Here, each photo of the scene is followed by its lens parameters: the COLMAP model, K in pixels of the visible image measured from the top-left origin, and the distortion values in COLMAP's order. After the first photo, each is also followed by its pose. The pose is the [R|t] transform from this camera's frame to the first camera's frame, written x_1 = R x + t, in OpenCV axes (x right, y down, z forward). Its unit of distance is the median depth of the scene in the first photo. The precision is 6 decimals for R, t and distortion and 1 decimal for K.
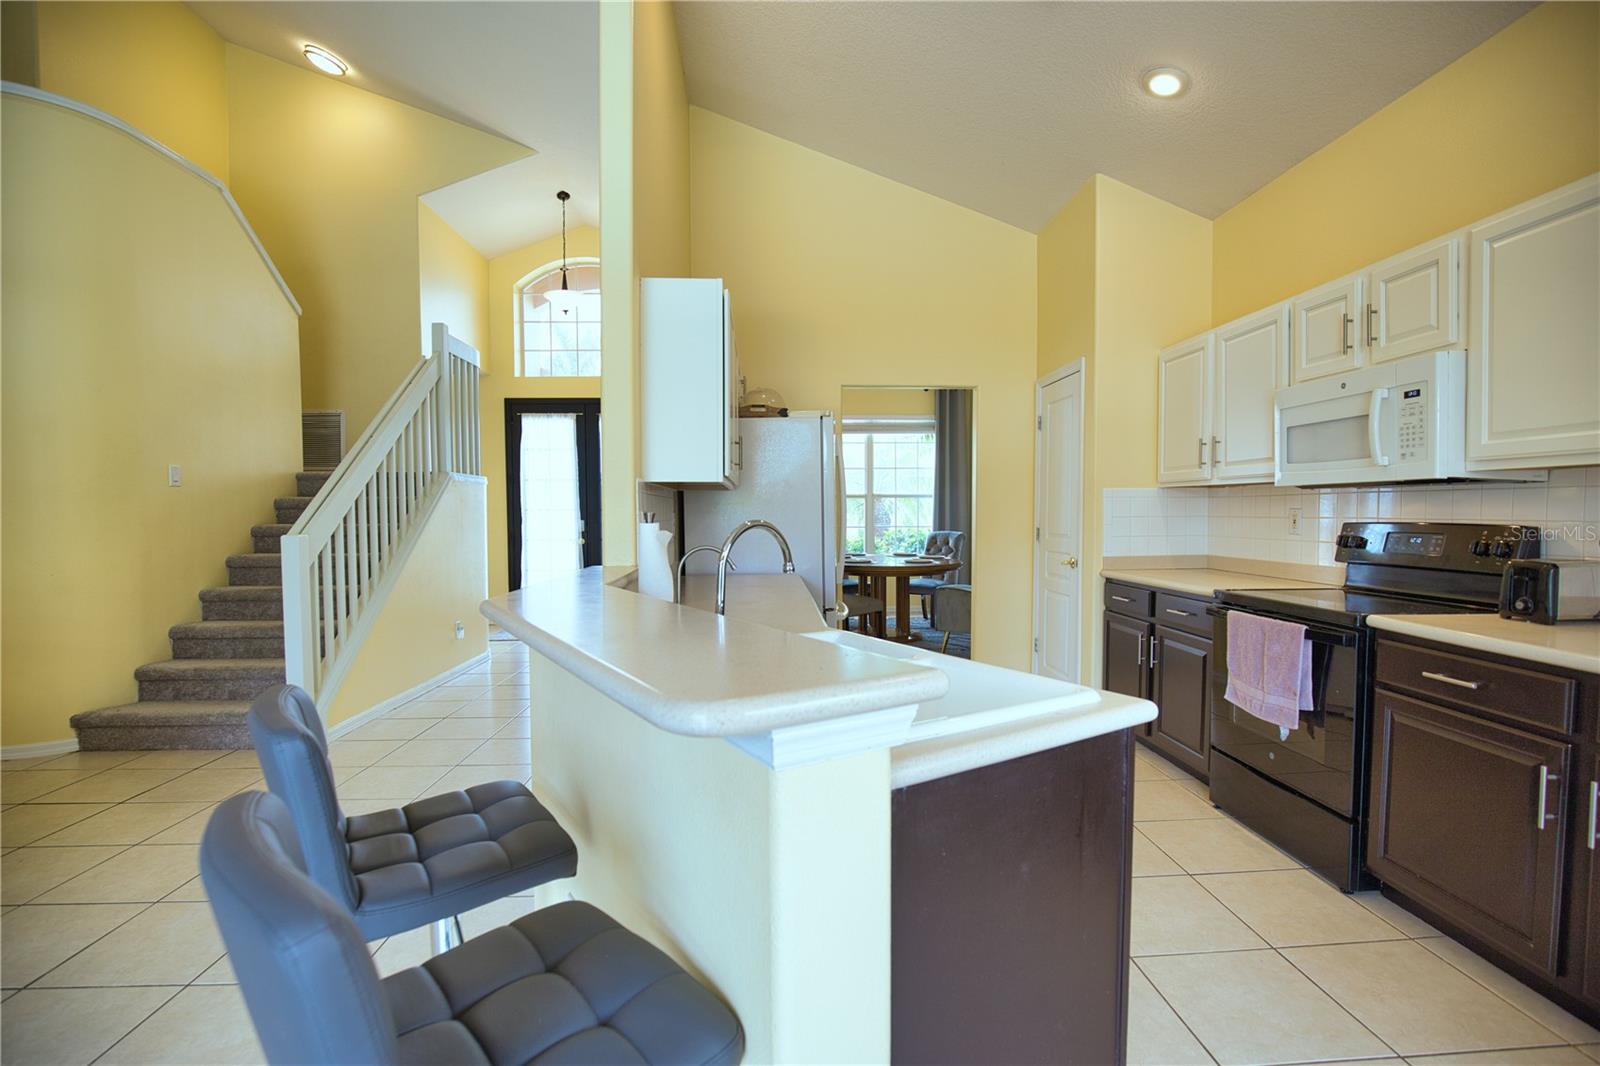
lens RADIAL K [[726.9, 0, 793.1], [0, 726.9, 545.9], [0, 0, 1]] dist [-0.035614, 0.007497]
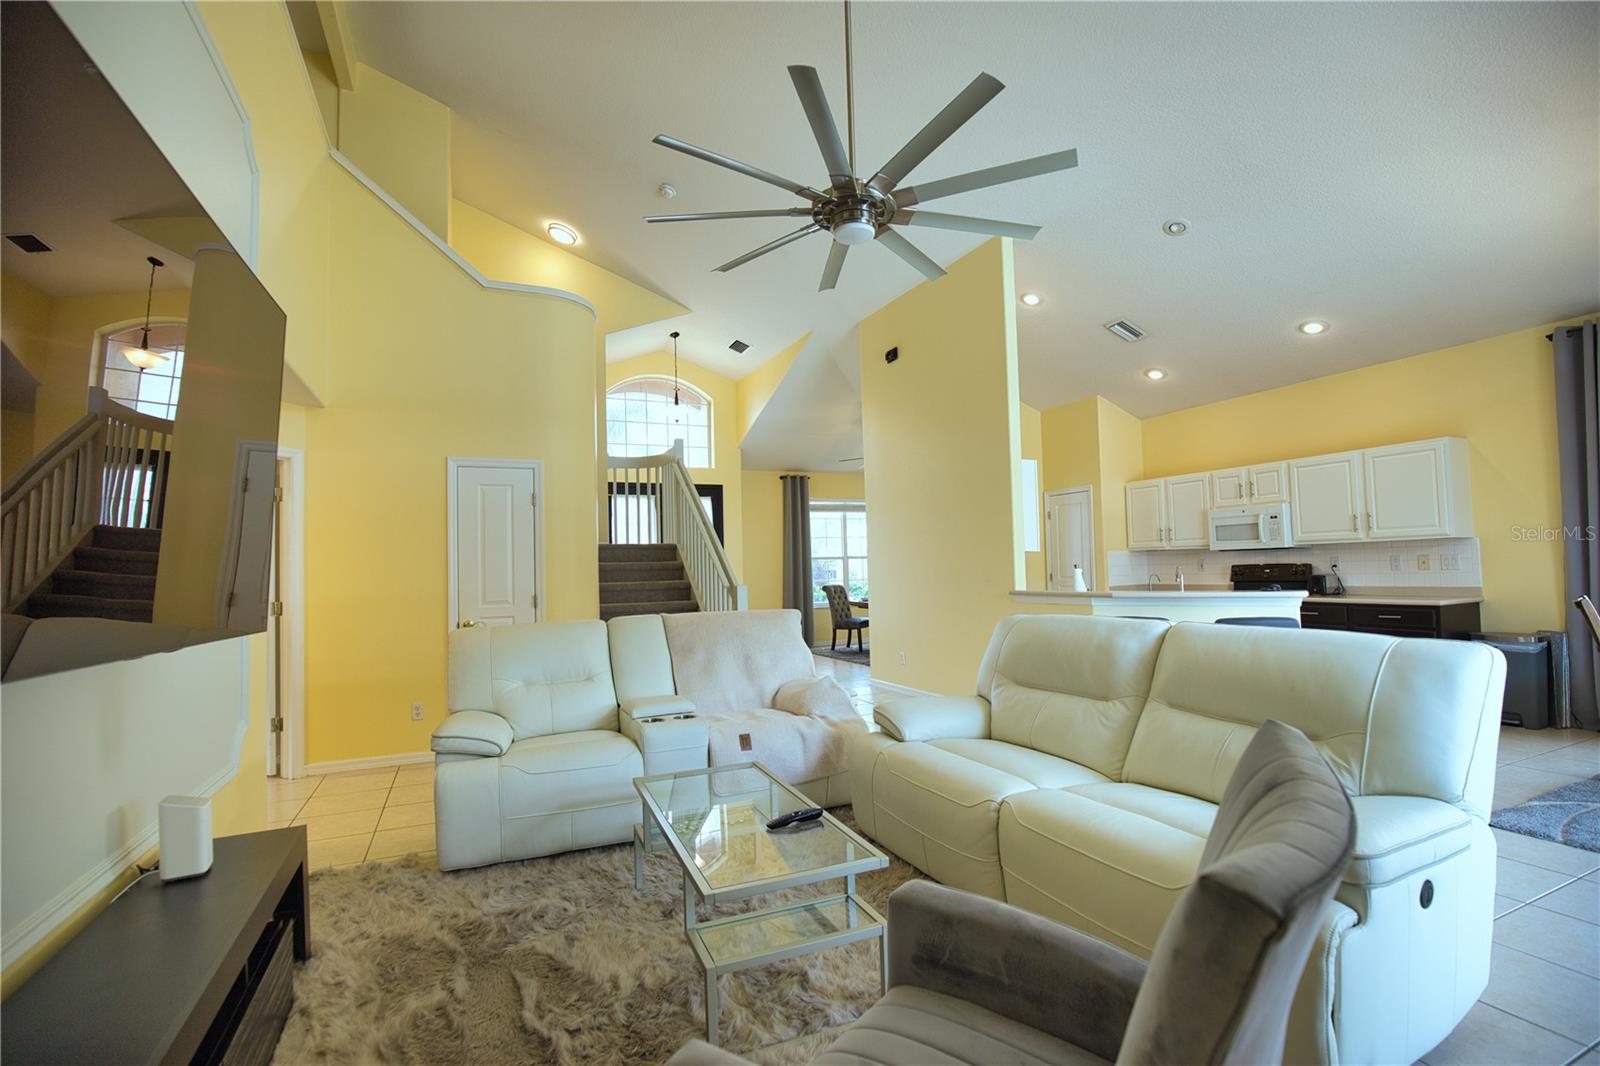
lens RADIAL K [[726.9, 0, 798.7], [0, 726.9, 533.5], [0, 0, 1]] dist [-0.035614, 0.007497]
pose [[0.933243, -0.000946, 0.359246, -1.117577], [0.037367, 0.994828, -0.094453, 0.027087], [-0.357298, 0.101571, 0.928451, -0.556372]]
